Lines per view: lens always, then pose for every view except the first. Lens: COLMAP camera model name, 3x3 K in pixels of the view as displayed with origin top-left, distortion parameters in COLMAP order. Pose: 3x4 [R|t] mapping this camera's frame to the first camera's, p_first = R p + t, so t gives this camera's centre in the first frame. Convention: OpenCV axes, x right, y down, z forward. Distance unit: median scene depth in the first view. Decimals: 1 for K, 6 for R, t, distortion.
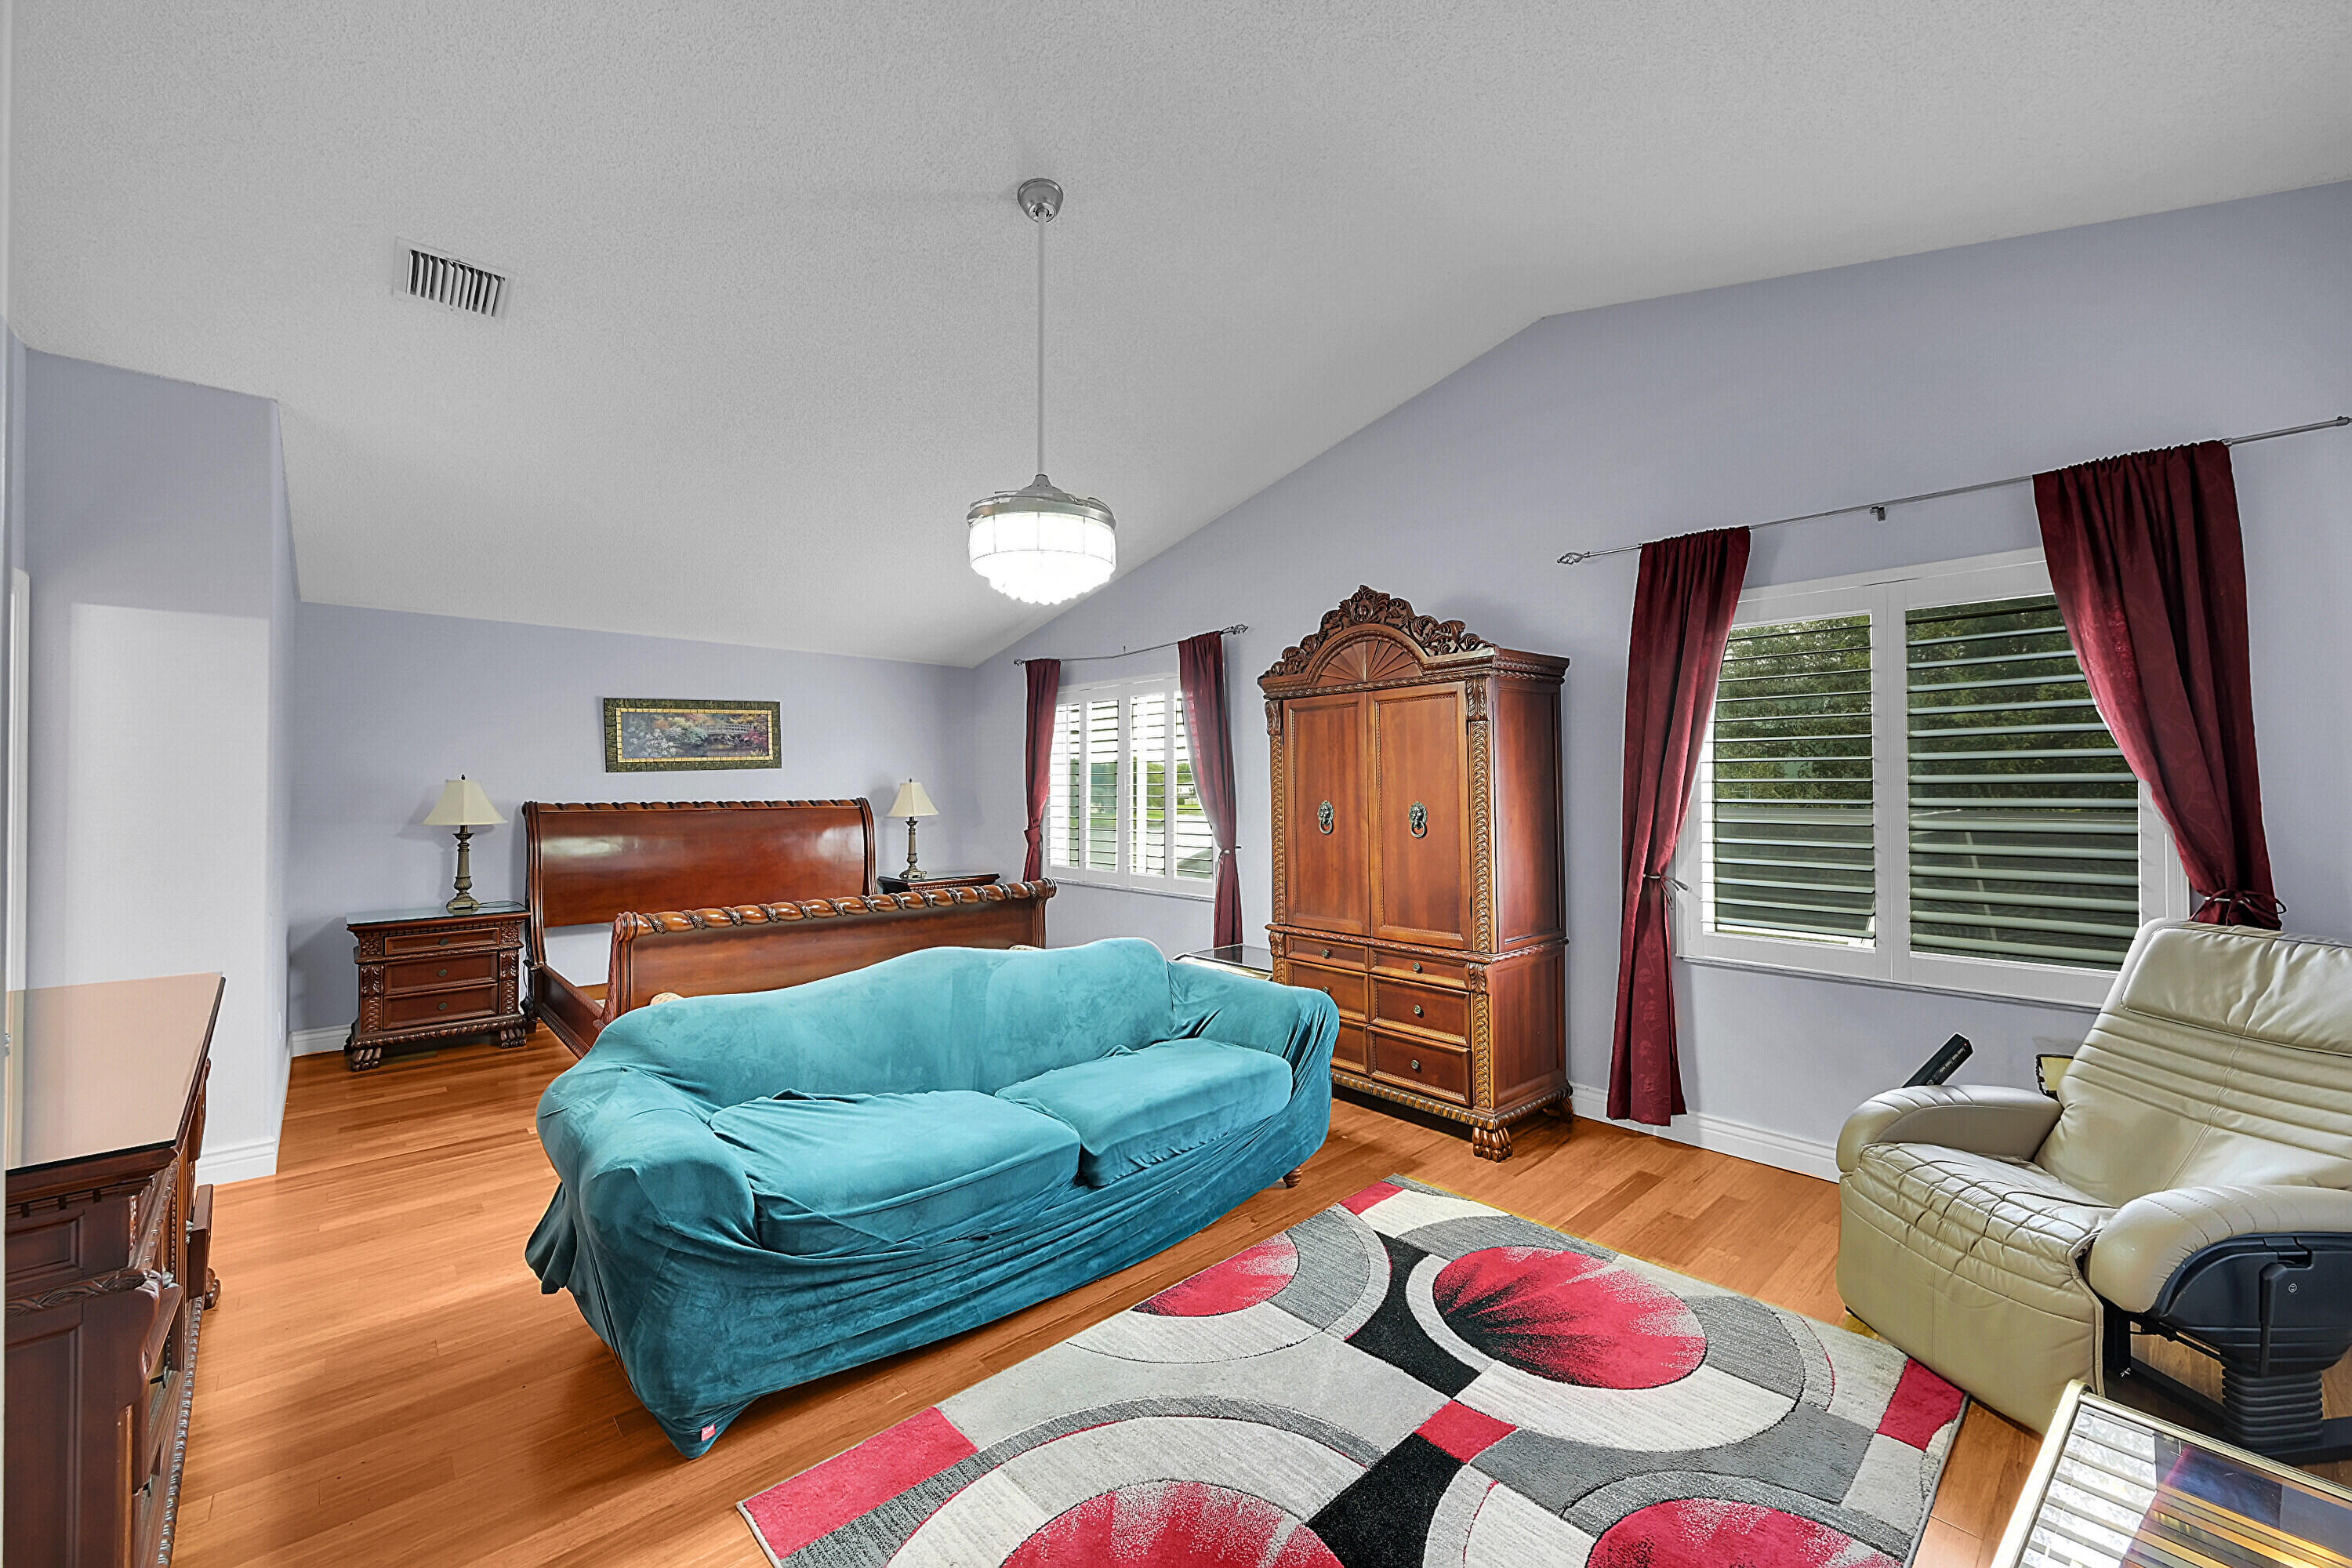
lens RADIAL K [[922.1, 0, 1174.3], [0, 922.1, 771.1], [0, 0, 1]] dist [-0.000565, 0.000942]
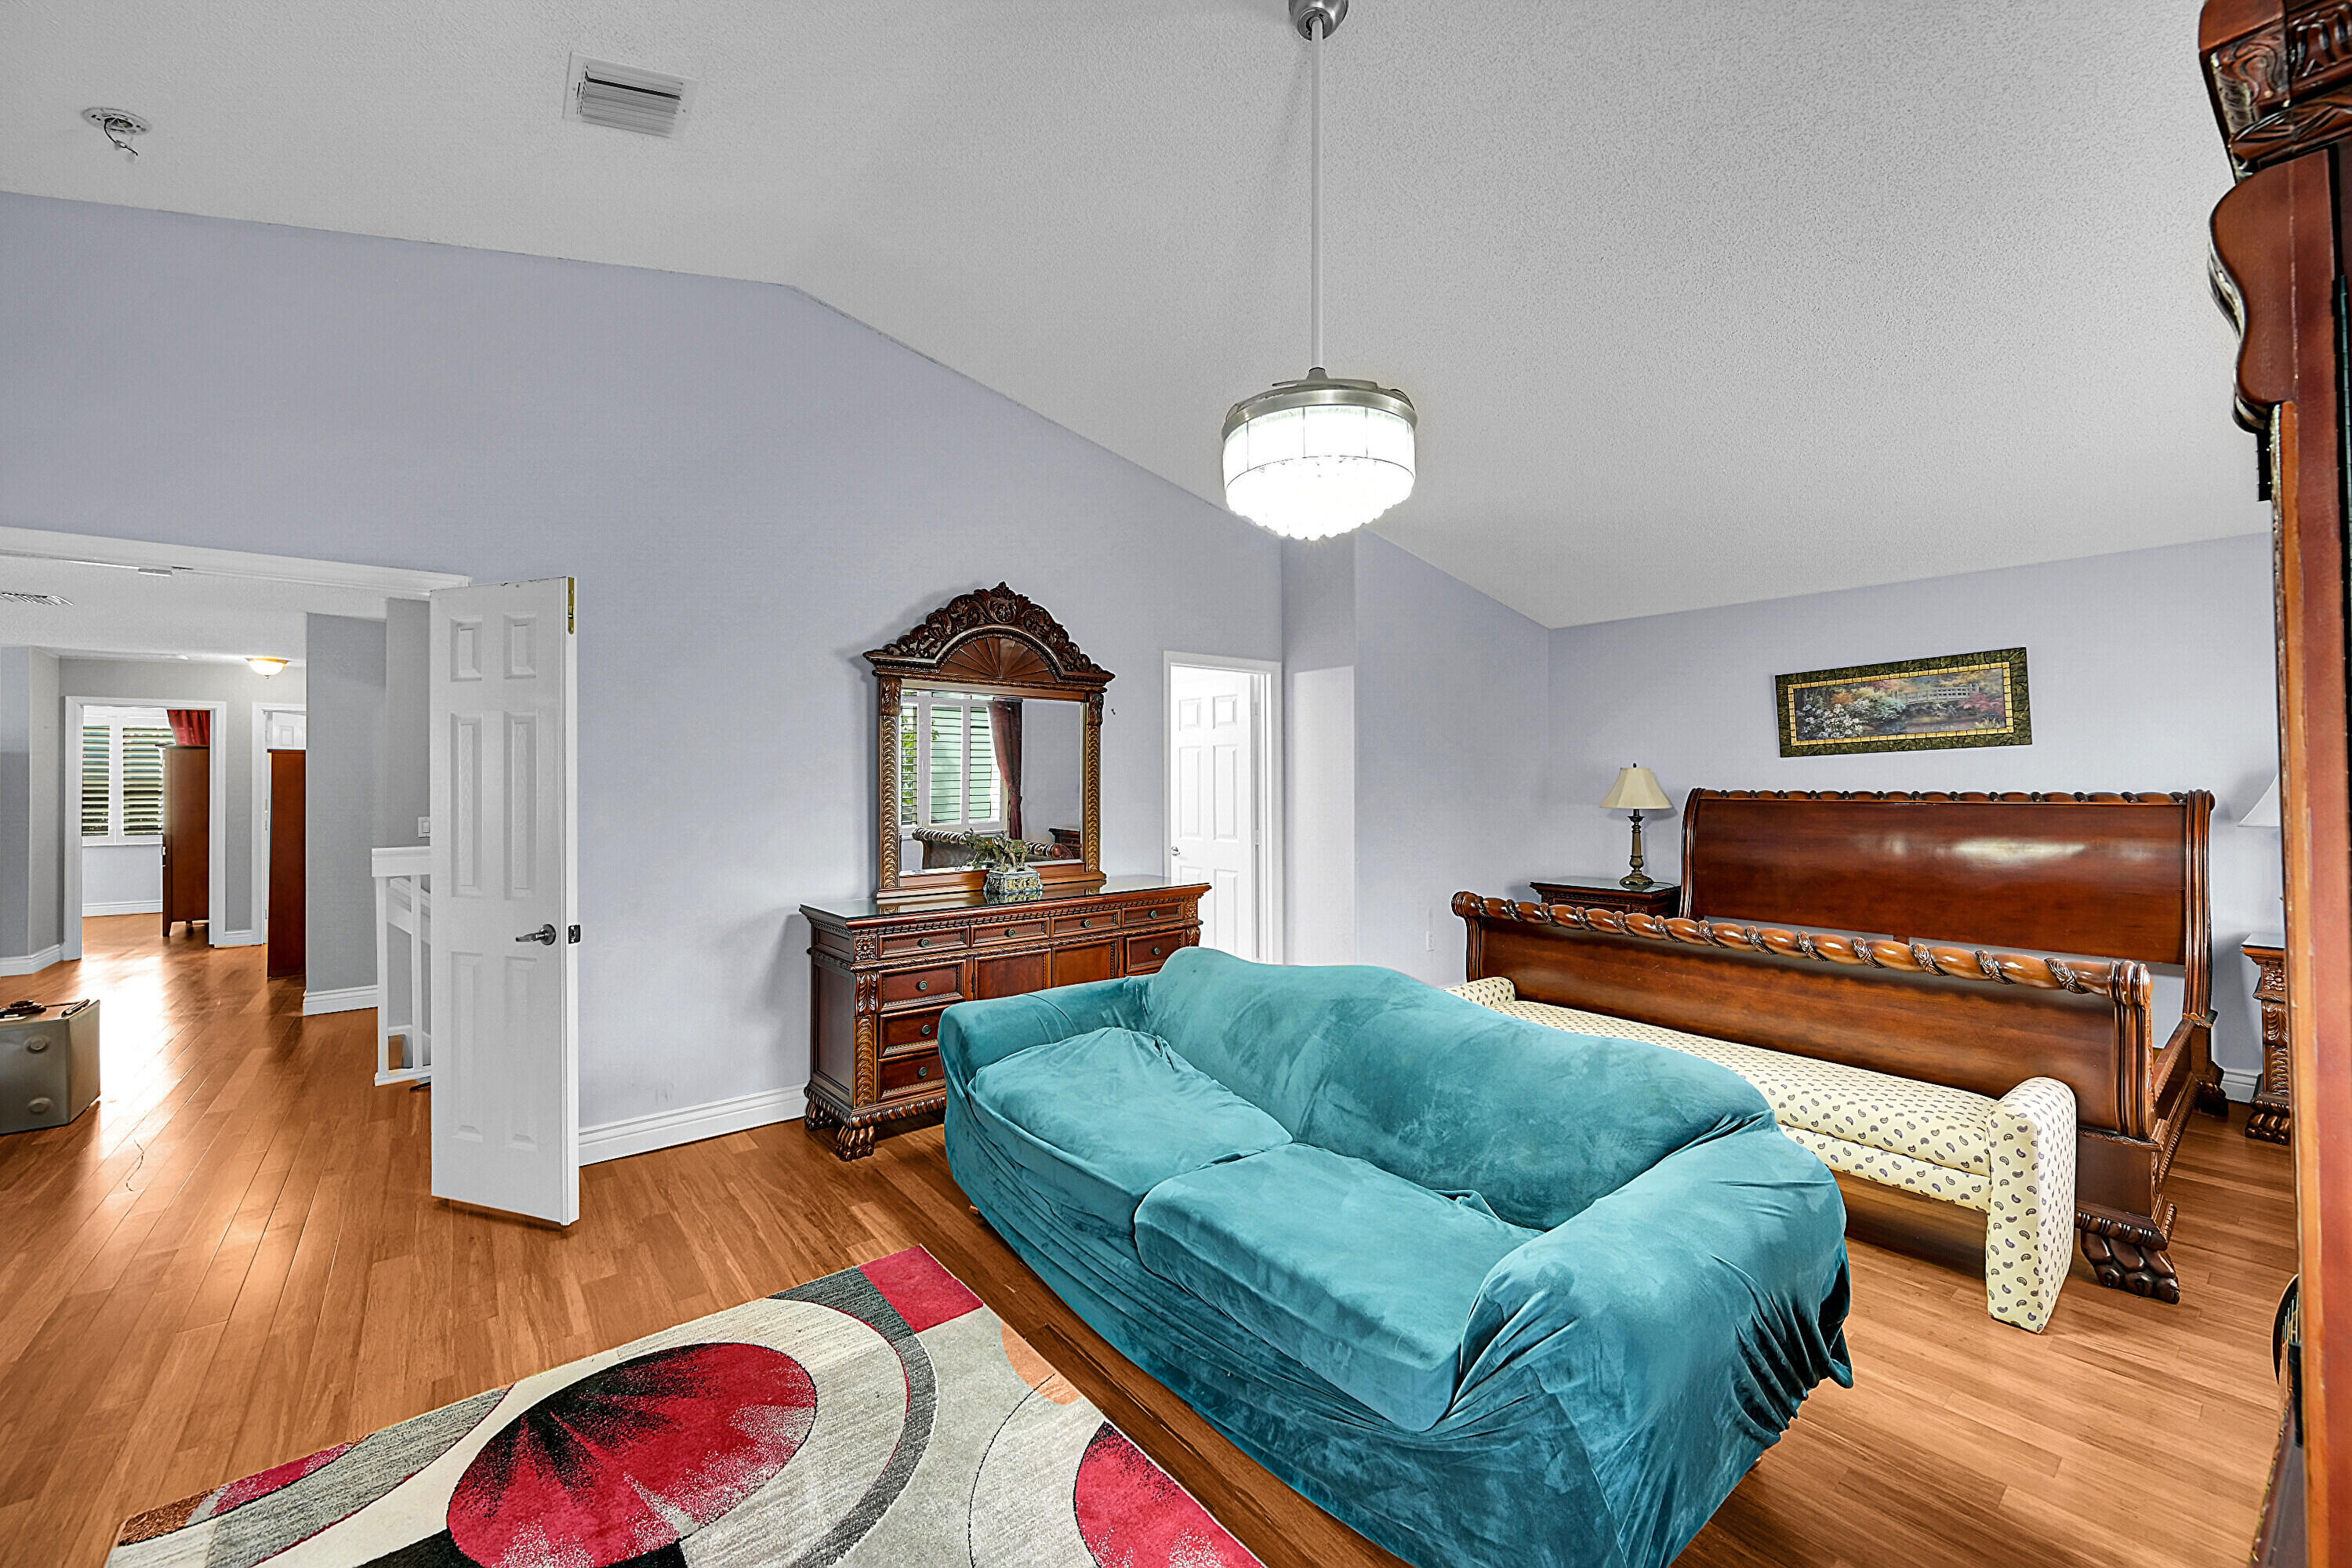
lens RADIAL K [[922.1, 0, 1191.8], [0, 922.1, 775.4], [0, 0, 1]] dist [-0.000565, 0.000942]
pose [[-0.022755, -0.003043, -0.999736, 0.300345], [0.019819, 0.999797, -0.003494, 0.011056], [0.999545, -0.019893, -0.022690, 0.434902]]
